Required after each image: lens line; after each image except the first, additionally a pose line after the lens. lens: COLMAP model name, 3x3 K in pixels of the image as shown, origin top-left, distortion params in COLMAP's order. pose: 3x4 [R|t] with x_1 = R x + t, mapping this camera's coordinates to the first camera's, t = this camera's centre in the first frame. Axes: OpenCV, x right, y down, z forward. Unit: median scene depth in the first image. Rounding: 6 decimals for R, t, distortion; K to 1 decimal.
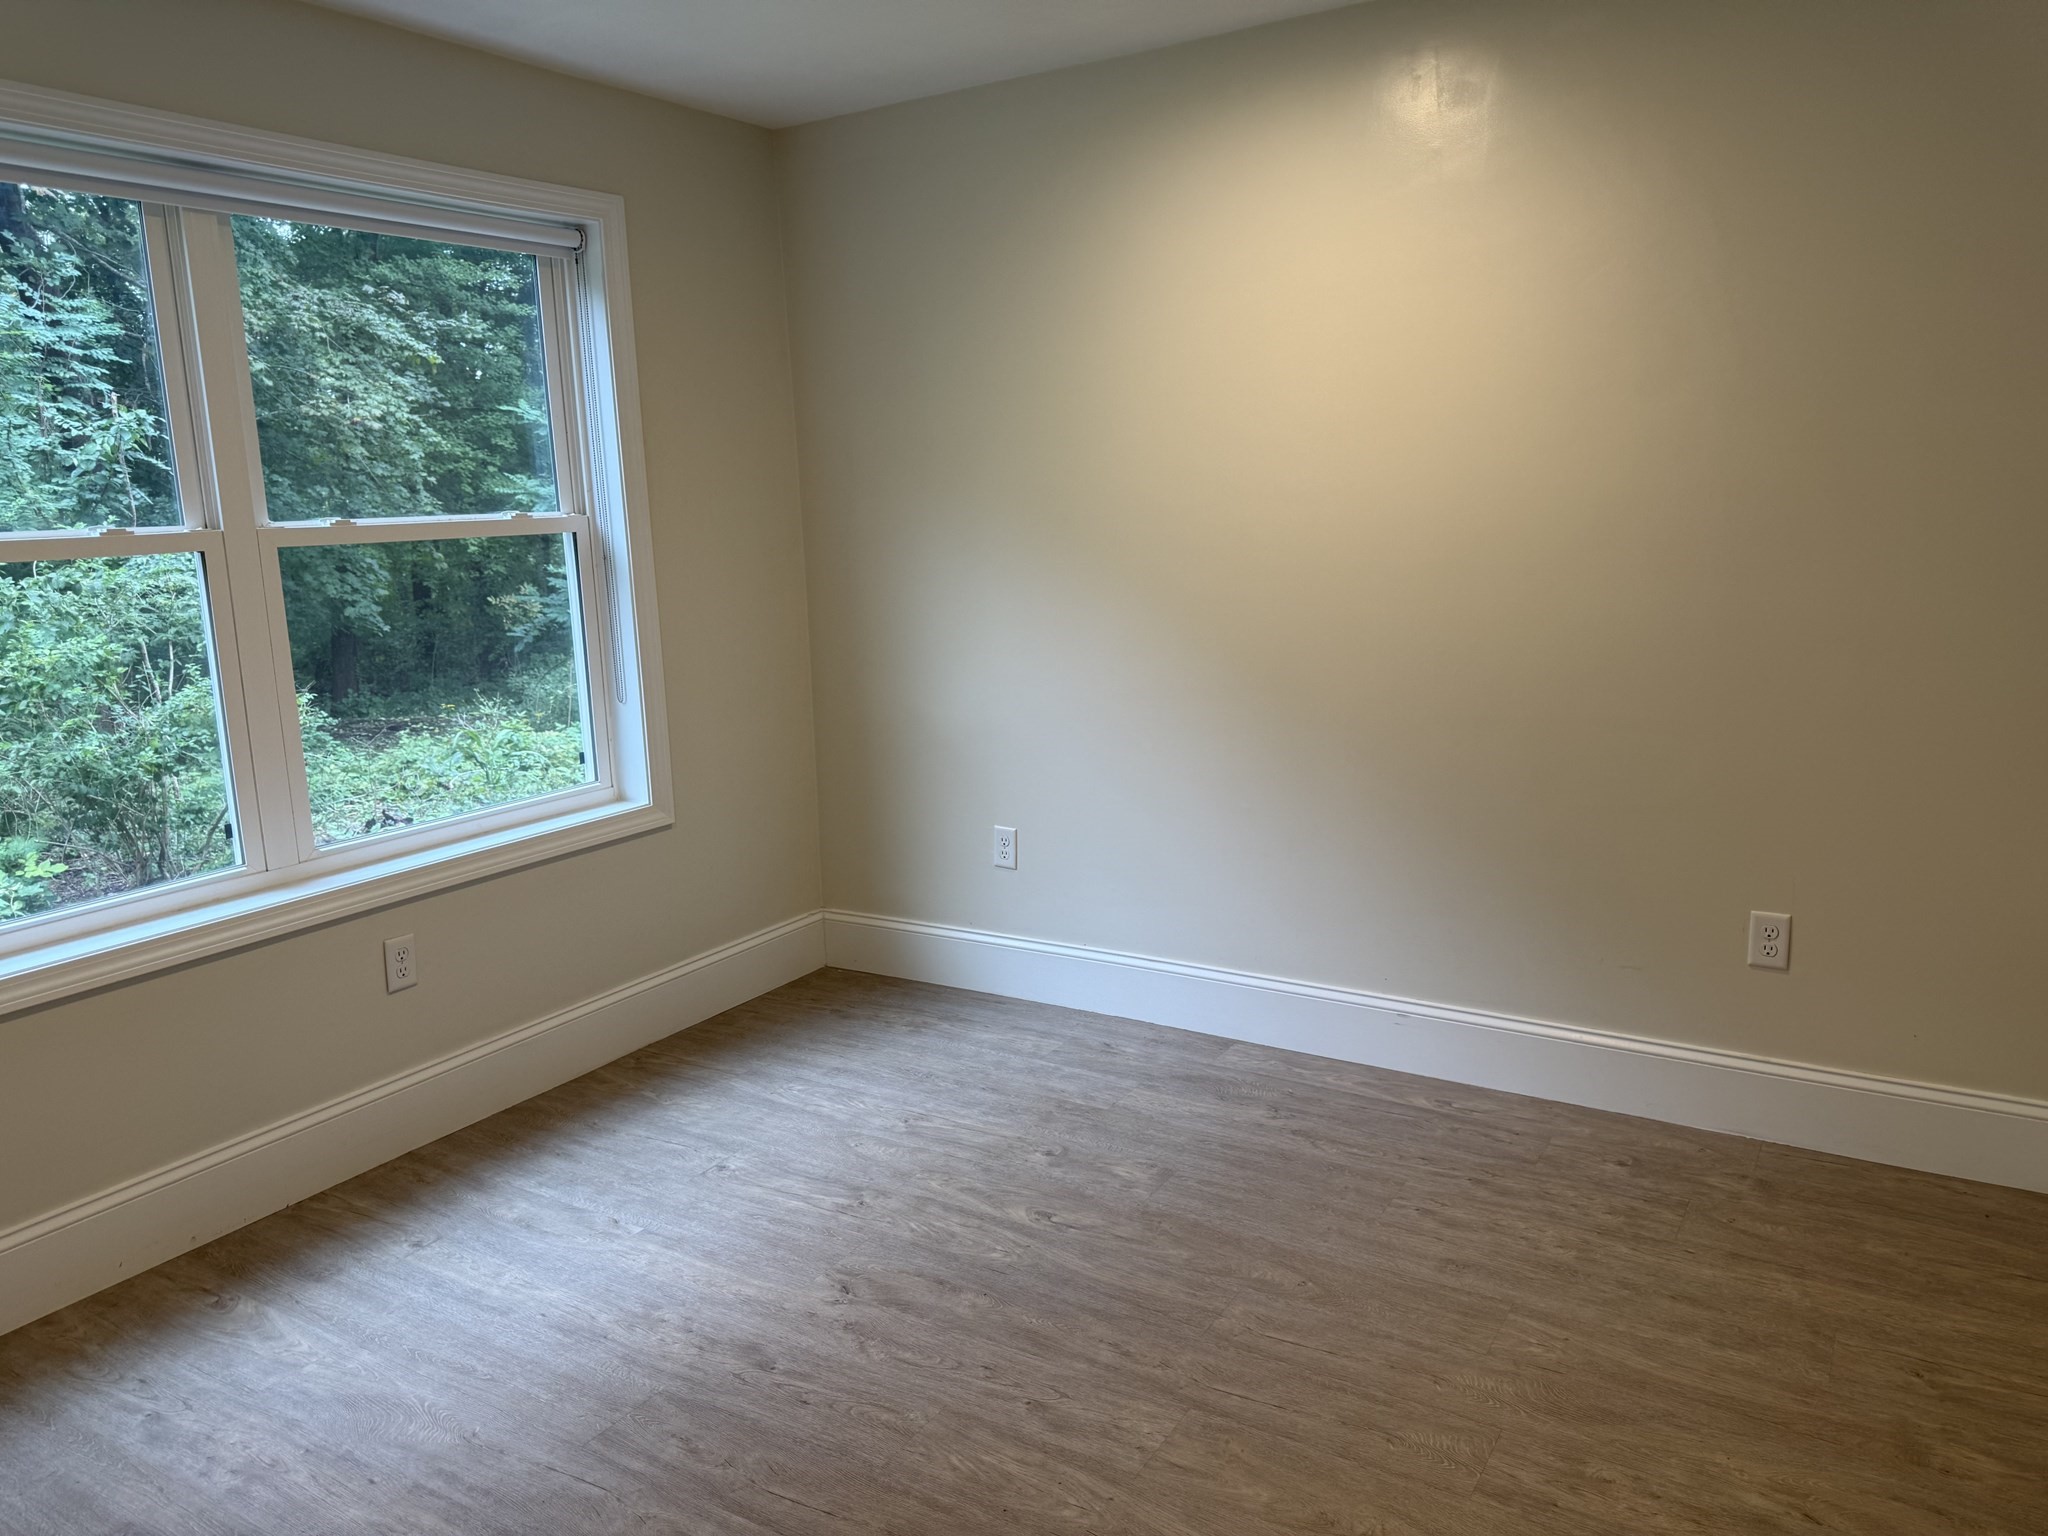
lens RADIAL K [[1485.2, 0, 1012.2], [0, 1485.2, 774.1], [0, 0, 1]] dist [0.067876, -0.040735]
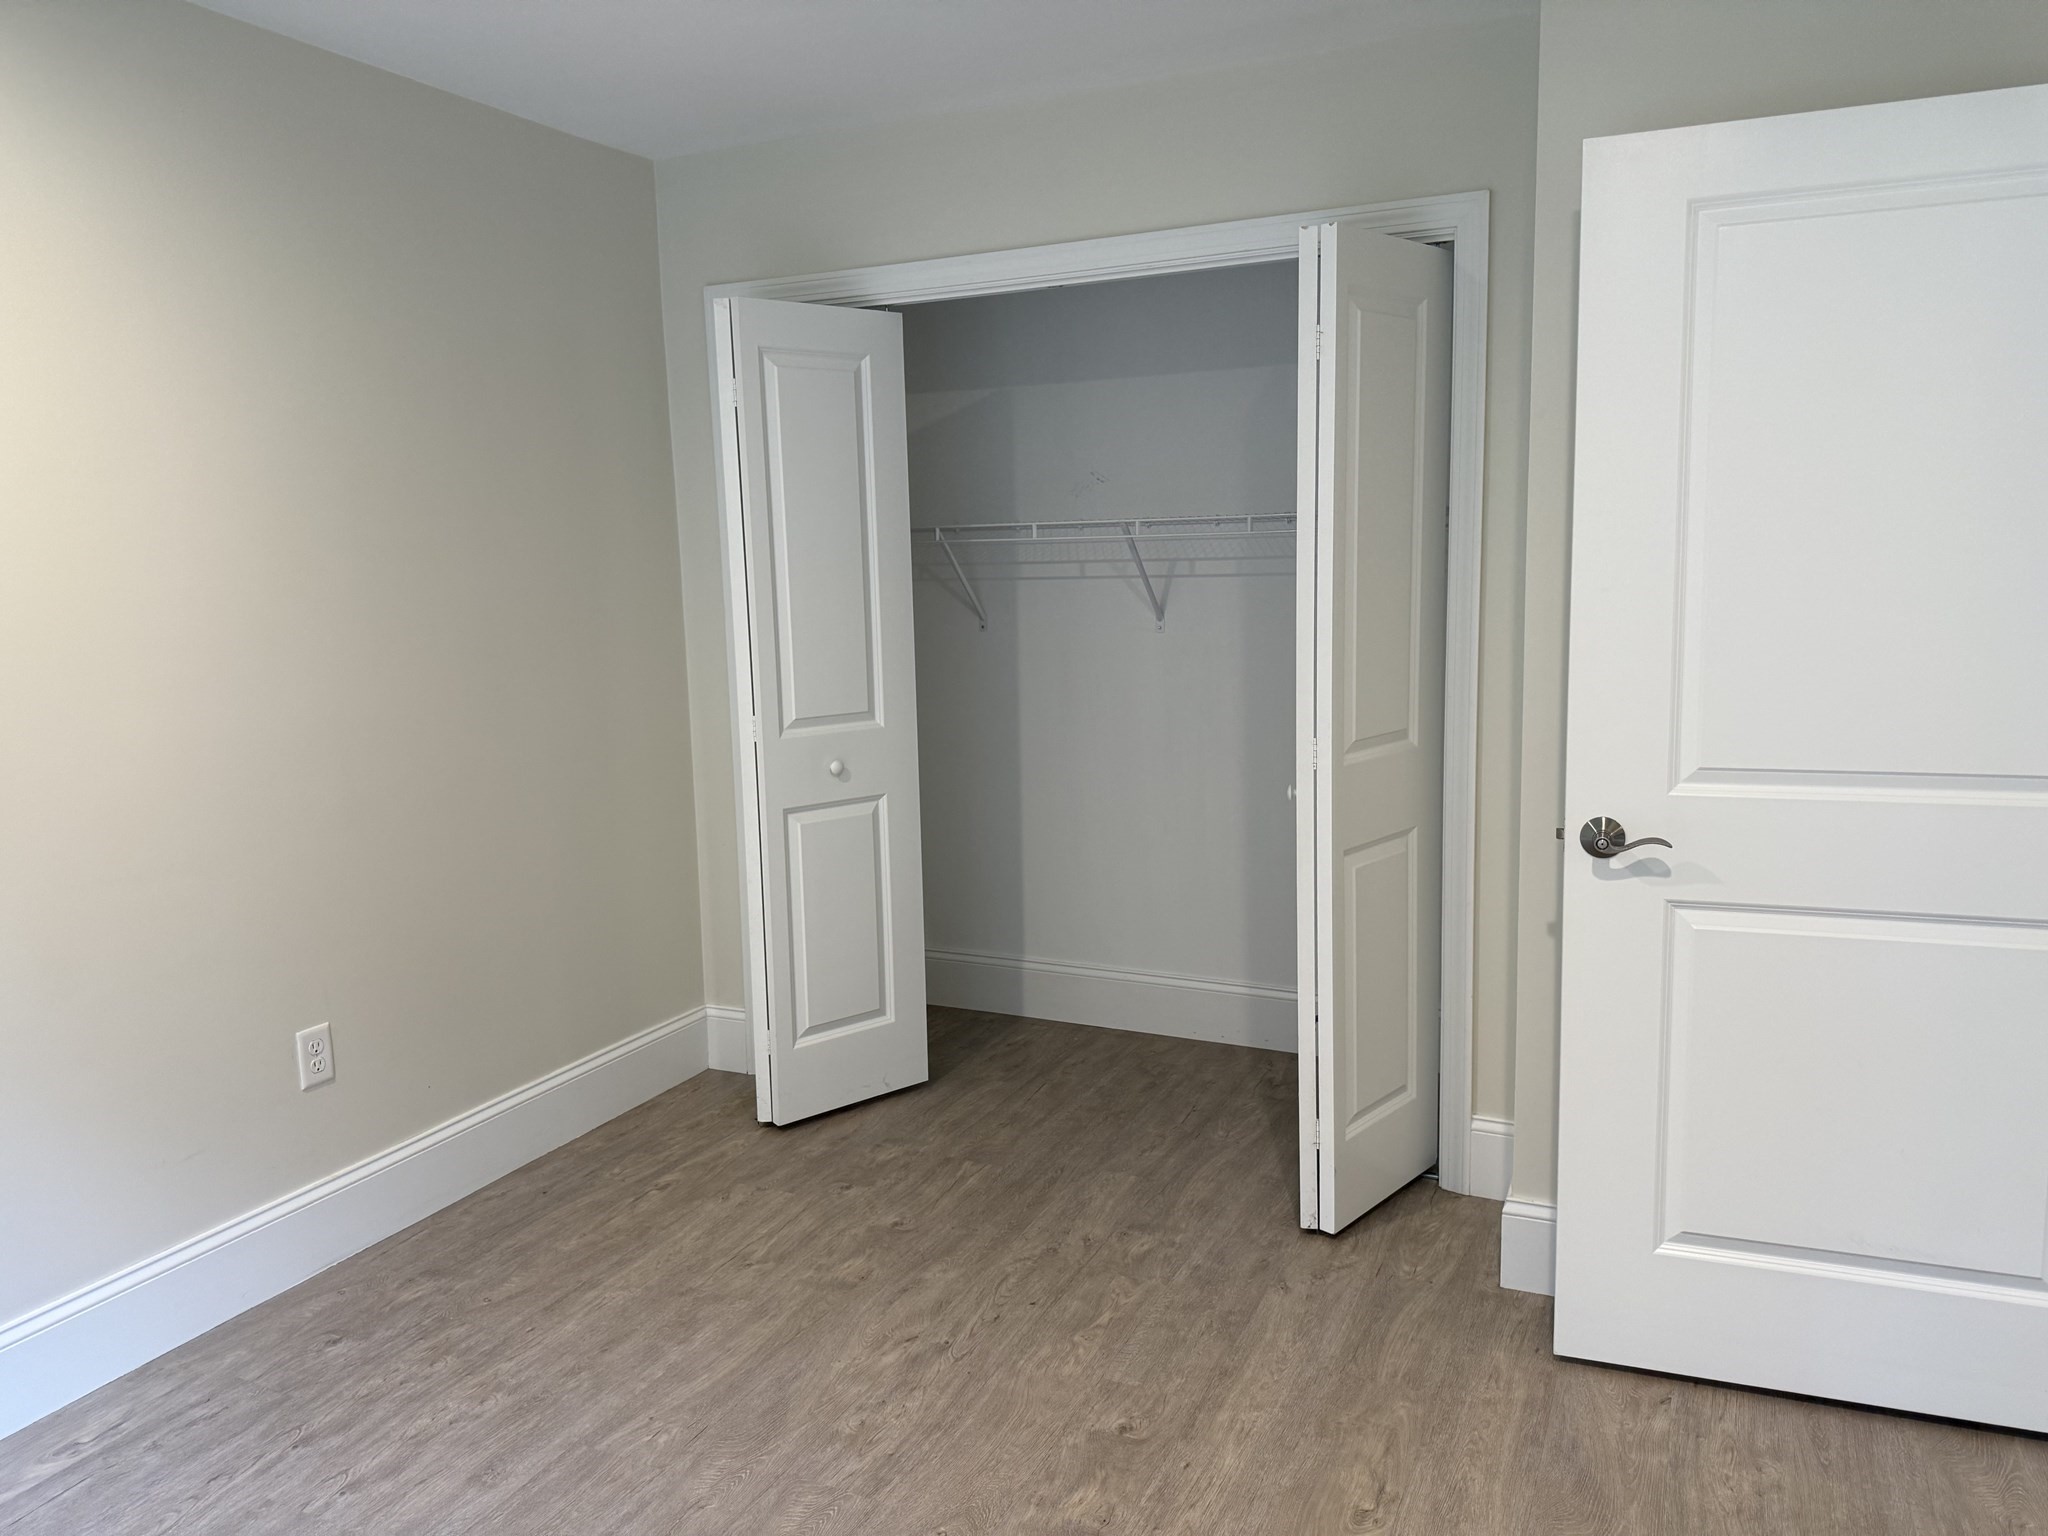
lens RADIAL K [[1485.2, 0, 1028.4], [0, 1485.2, 762.1], [0, 0, 1]] dist [0.067876, -0.040735]
pose [[-0.126310, -0.106656, 0.986241, -0.491015], [0.211633, 0.968417, 0.131833, -0.103737], [-0.969153, 0.225372, -0.099749, 0.610783]]
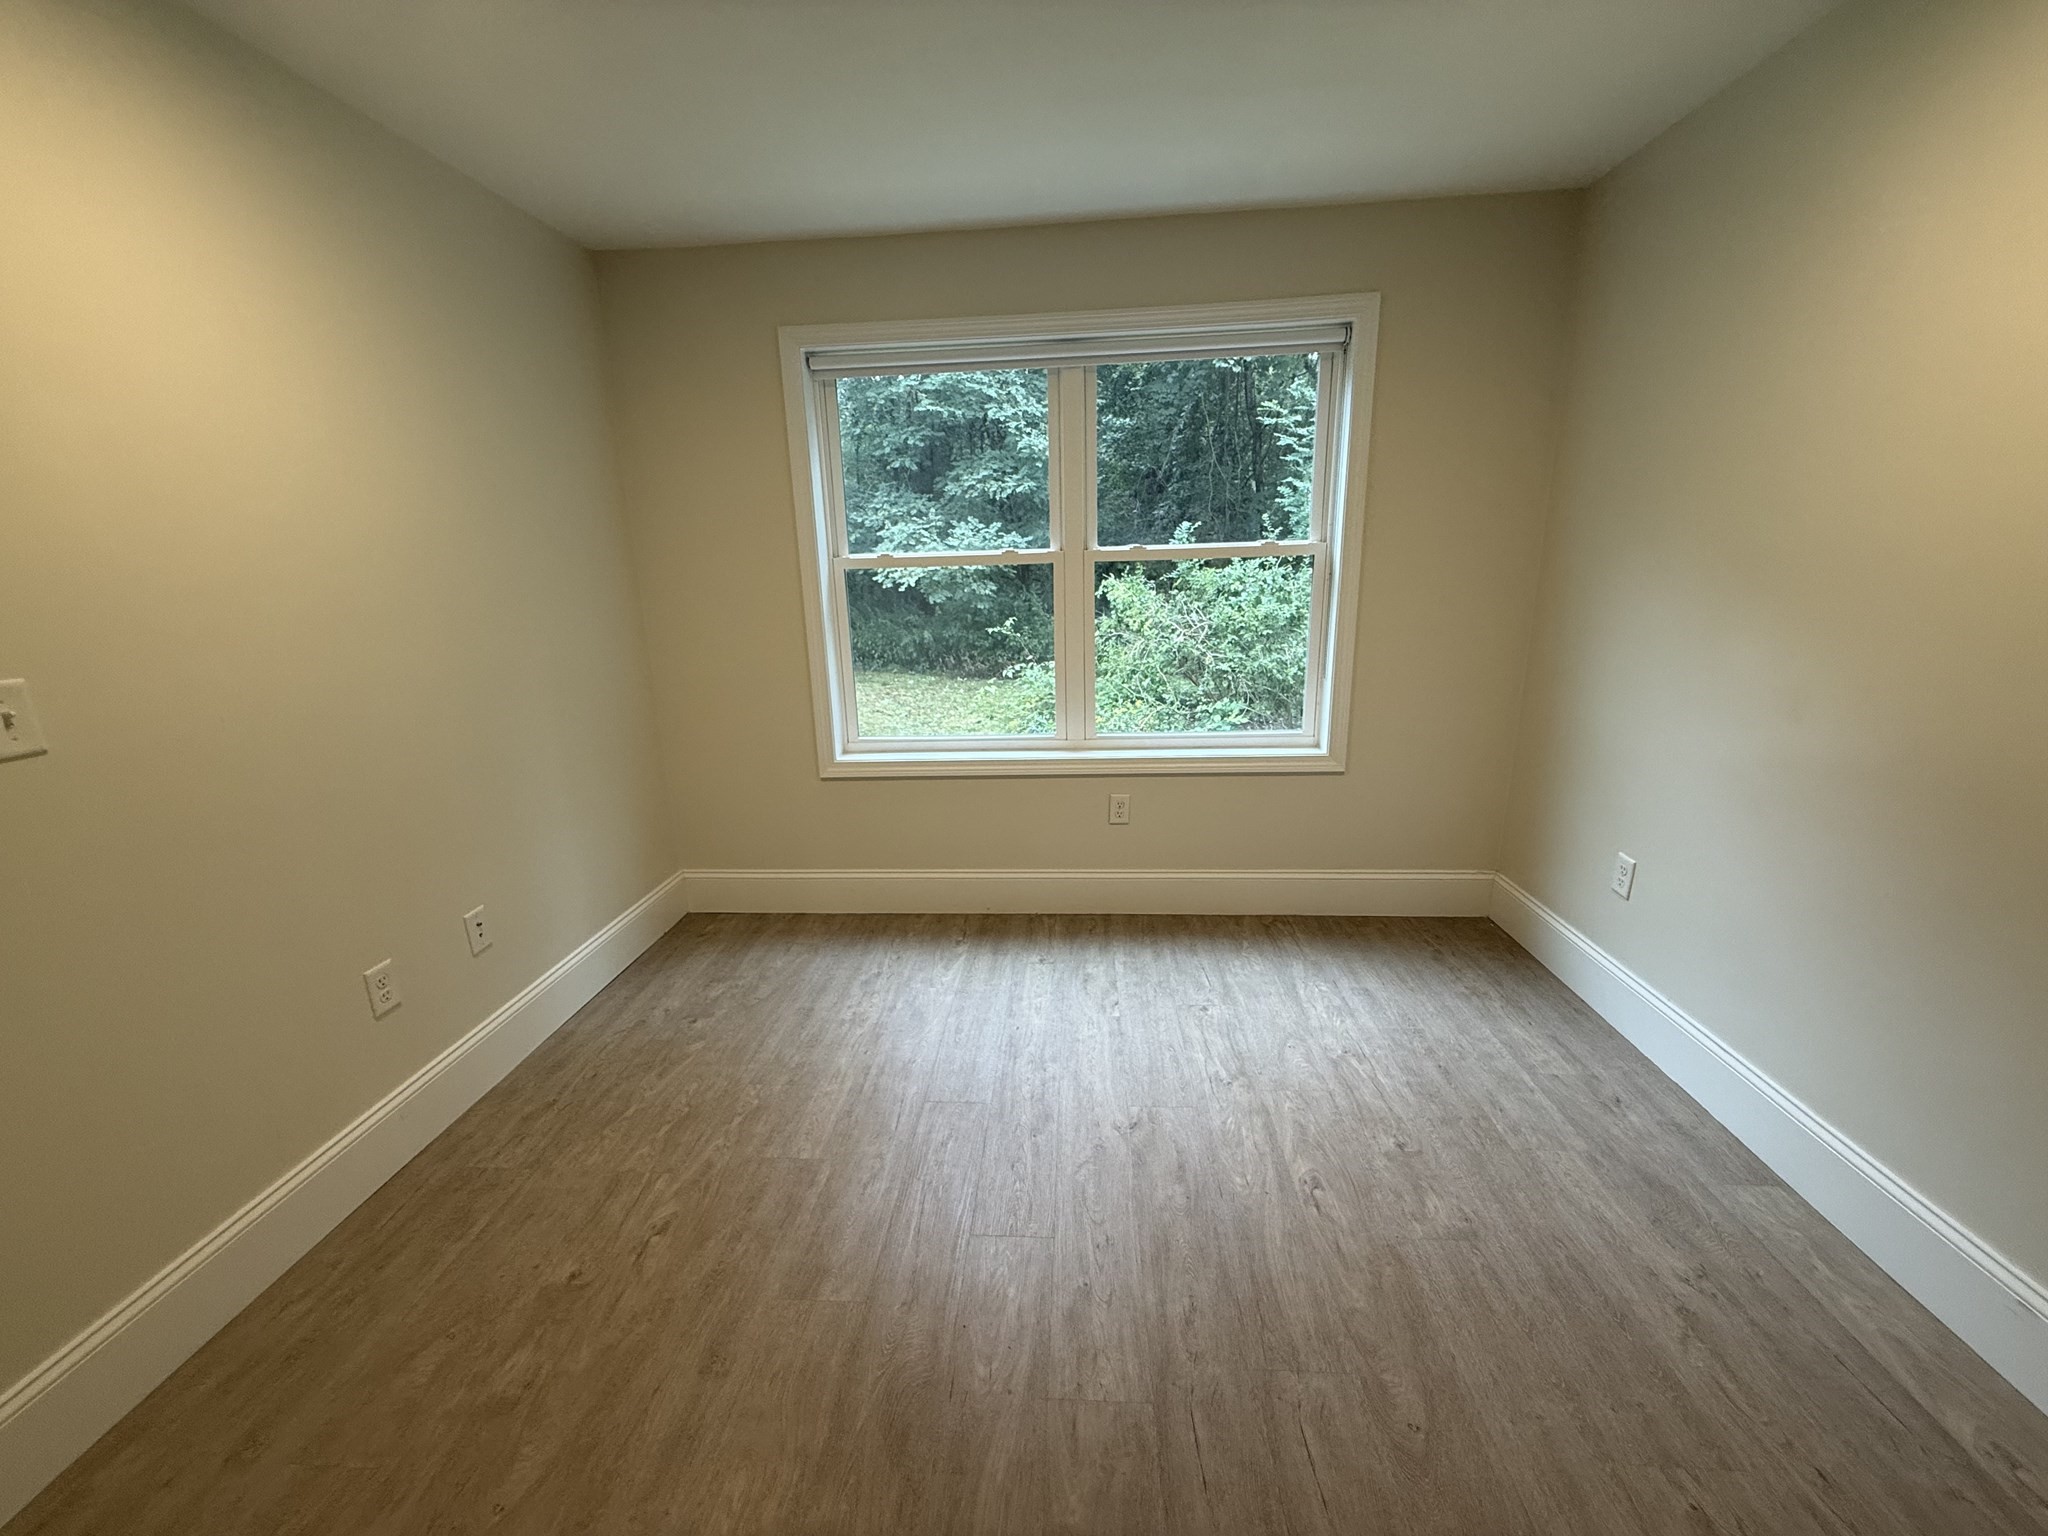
lens RADIAL K [[835.8, 0, 1020.1], [0, 835.8, 767.0], [0, 0, 1]] dist [0.015404, -0.003403]
pose [[0.467510, 0.244874, -0.849395, 0.361740], [-0.154790, 0.968698, 0.194071, -0.094523], [0.870330, 0.040747, 0.490780, 0.455511]]
